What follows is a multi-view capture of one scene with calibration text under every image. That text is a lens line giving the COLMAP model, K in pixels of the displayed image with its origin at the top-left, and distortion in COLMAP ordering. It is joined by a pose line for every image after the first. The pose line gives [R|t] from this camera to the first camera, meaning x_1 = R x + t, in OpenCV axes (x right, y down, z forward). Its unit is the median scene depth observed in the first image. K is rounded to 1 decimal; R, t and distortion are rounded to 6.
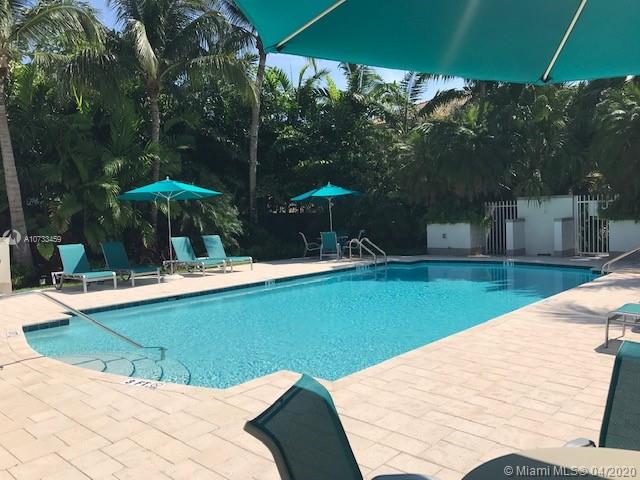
lens RADIAL K [[520.8, 0, 320.0], [0, 520.8, 240.0], [0, 0, 1]] dist [0.096632, -0.002460]
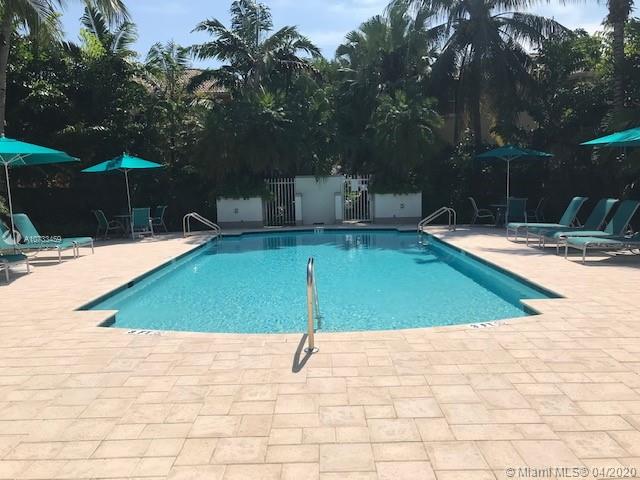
lens RADIAL K [[520.7, 0, 320.0], [0, 520.7, 240.0], [0, 0, 1]] dist [-0.003150, -0.003331]
pose [[0.720739, -0.059388, 0.690658, -0.381221], [0.036155, 0.998188, 0.048102, 0.007931], [-0.692263, -0.009698, 0.721580, 0.131134]]
